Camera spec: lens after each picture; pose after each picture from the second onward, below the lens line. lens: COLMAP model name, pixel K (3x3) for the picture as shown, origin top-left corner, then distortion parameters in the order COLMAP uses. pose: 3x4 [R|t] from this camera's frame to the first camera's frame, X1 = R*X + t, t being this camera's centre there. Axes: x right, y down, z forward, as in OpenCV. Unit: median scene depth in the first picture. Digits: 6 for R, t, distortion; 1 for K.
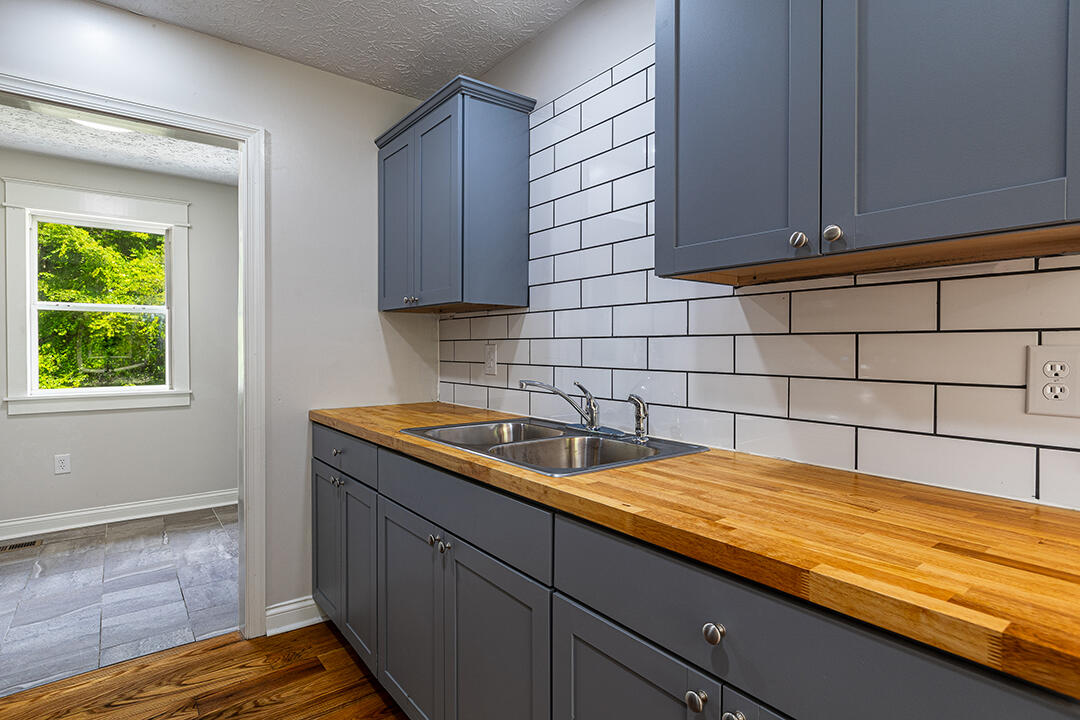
lens RADIAL K [[545.8, 0, 540.9], [0, 545.8, 352.7], [0, 0, 1]] dist [0.000290, 0.000396]
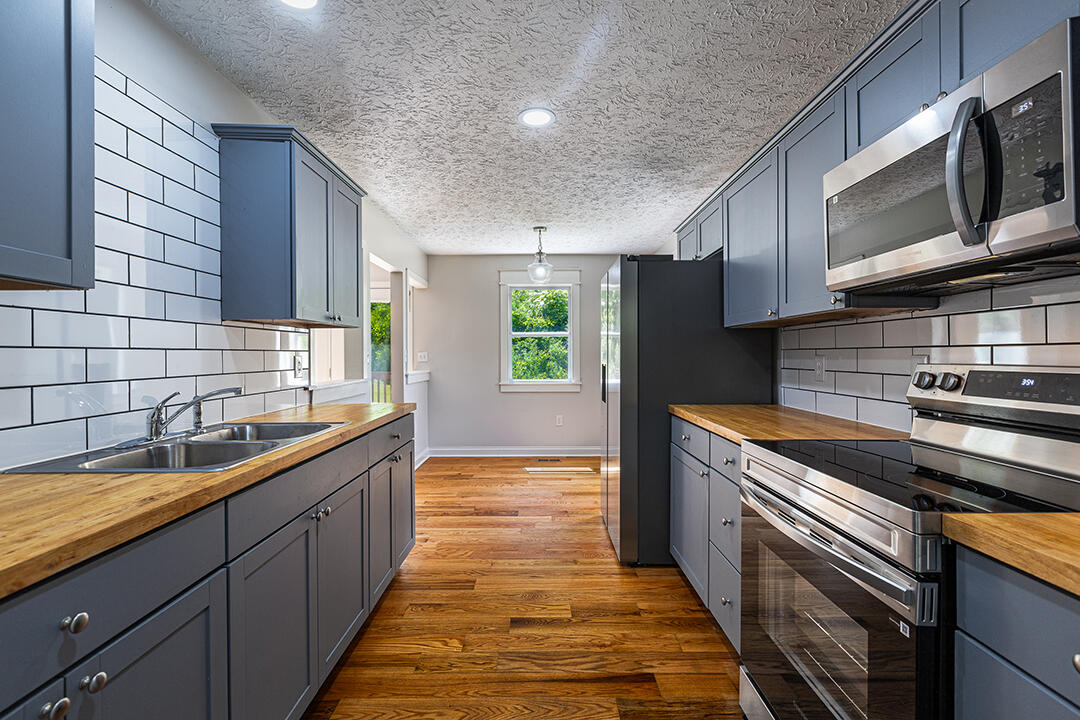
lens RADIAL K [[481.8, 0, 542.6], [0, 481.8, 349.9], [0, 0, 1]] dist [0.001566, 0.000132]
pose [[-0.788326, 0.006306, 0.615225, -0.821765], [0.009139, 0.999957, 0.001462, -0.016255], [-0.615190, 0.006775, -0.788350, 1.000252]]
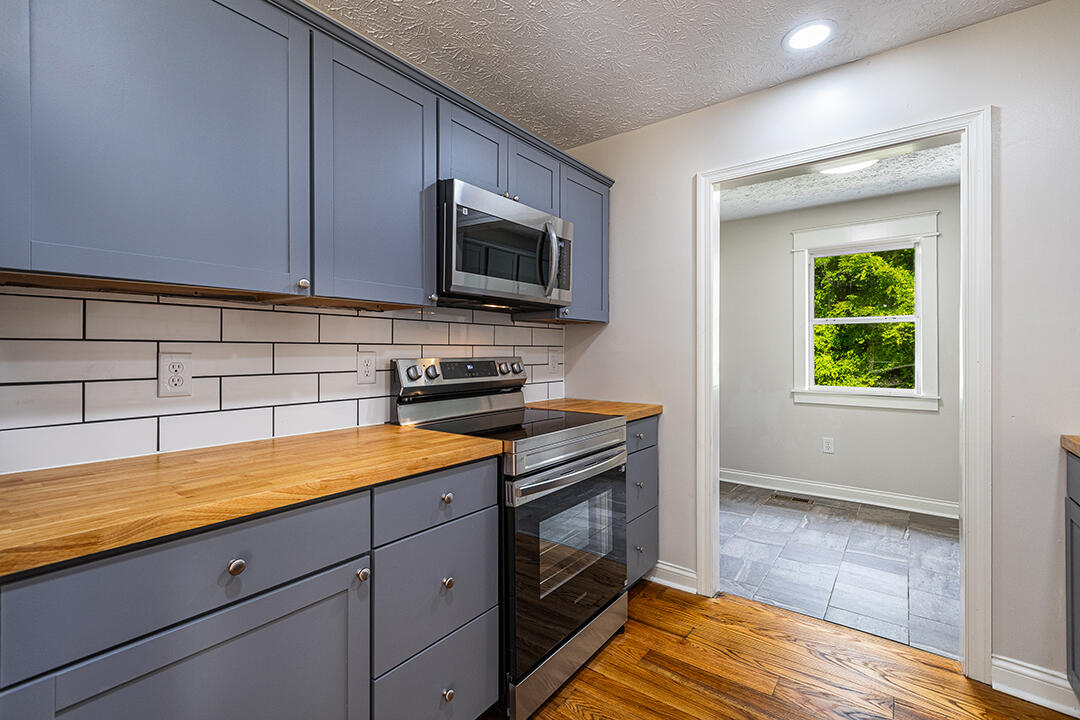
lens RADIAL K [[481.8, 0, 542.6], [0, 481.8, 349.9], [0, 0, 1]] dist [0.001566, 0.000132]
pose [[0.255341, -0.003980, -0.966843, 0.056996], [-0.012206, 0.999899, -0.007340, -0.002276], [0.966774, 0.013675, 0.255267, 0.106192]]
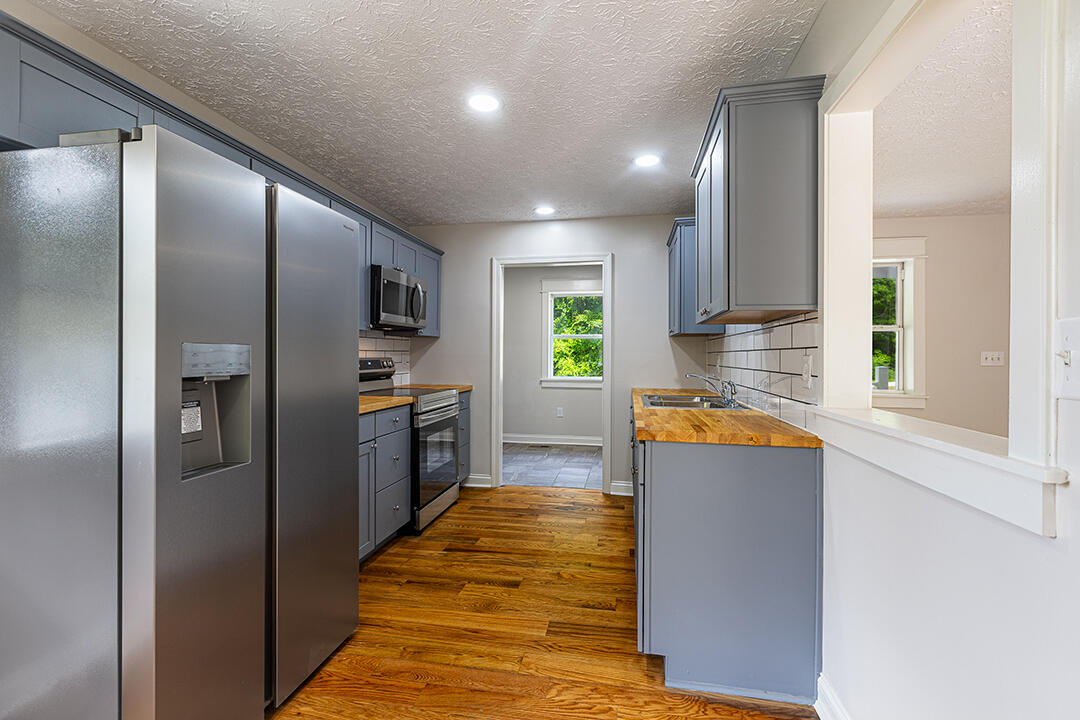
lens RADIAL K [[488.9, 0, 540.7], [0, 488.9, 354.3], [0, 0, 1]] dist [-0.000355, -0.000124]
pose [[0.663302, 0.000299, -0.748352, 0.708507], [-0.013086, 0.999852, -0.011199, 0.006738], [0.748238, 0.017222, 0.663207, -0.442708]]
